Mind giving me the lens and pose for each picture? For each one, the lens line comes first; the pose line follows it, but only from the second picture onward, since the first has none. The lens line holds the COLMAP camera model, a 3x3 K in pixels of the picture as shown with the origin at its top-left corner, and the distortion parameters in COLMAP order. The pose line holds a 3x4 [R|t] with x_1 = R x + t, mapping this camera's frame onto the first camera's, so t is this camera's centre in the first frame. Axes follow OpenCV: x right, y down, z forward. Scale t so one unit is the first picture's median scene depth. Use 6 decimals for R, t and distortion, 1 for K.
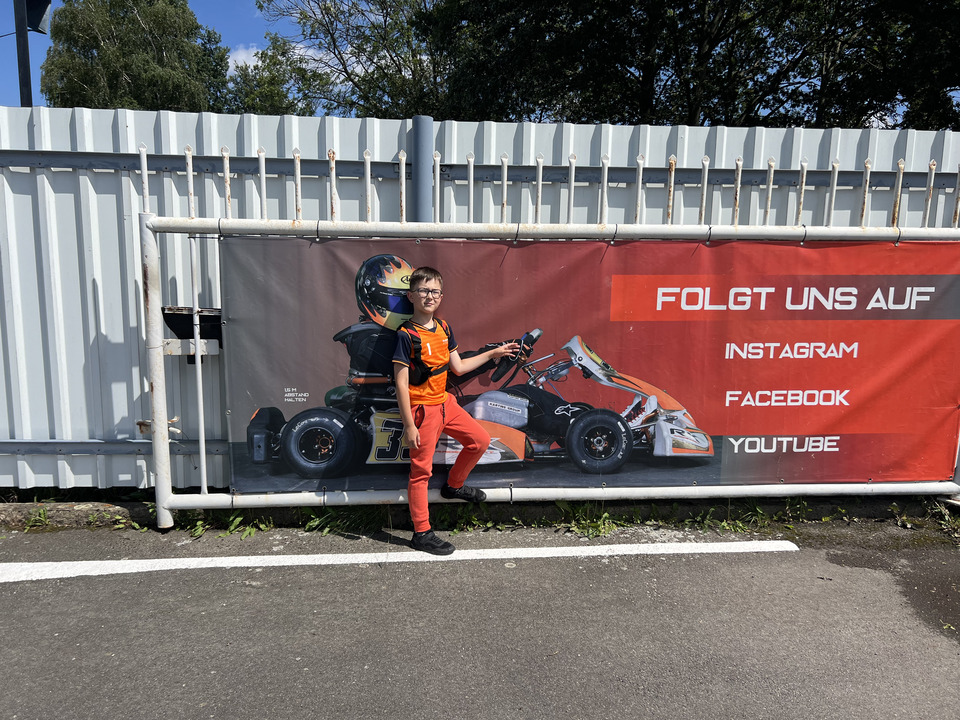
lens RADIAL K [[719.0, 0, 476.4], [0, 719.0, 359.1], [0, 0, 1]] dist [0.036515, -0.029532]
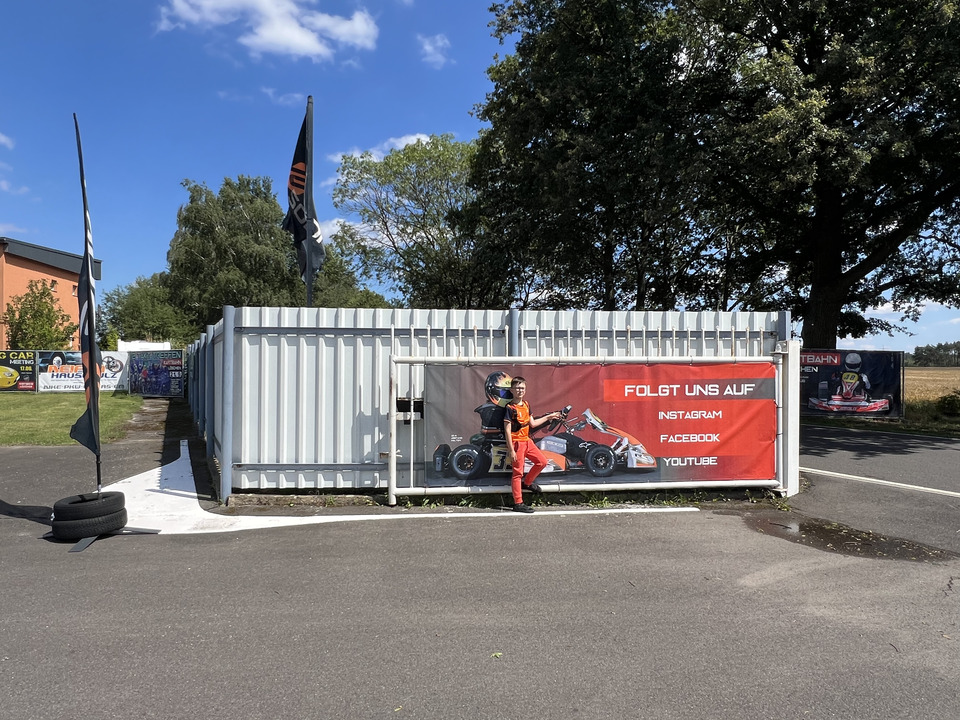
lens RADIAL K [[598.1, 0, 479.1], [0, 598.1, 361.3], [0, 0, 1]] dist [-0.005181, 0.000739]
pose [[0.999862, -0.012846, 0.010519, -0.191647], [0.014410, 0.986119, -0.165412, 0.112752], [-0.008248, 0.165541, 0.986168, -0.727728]]
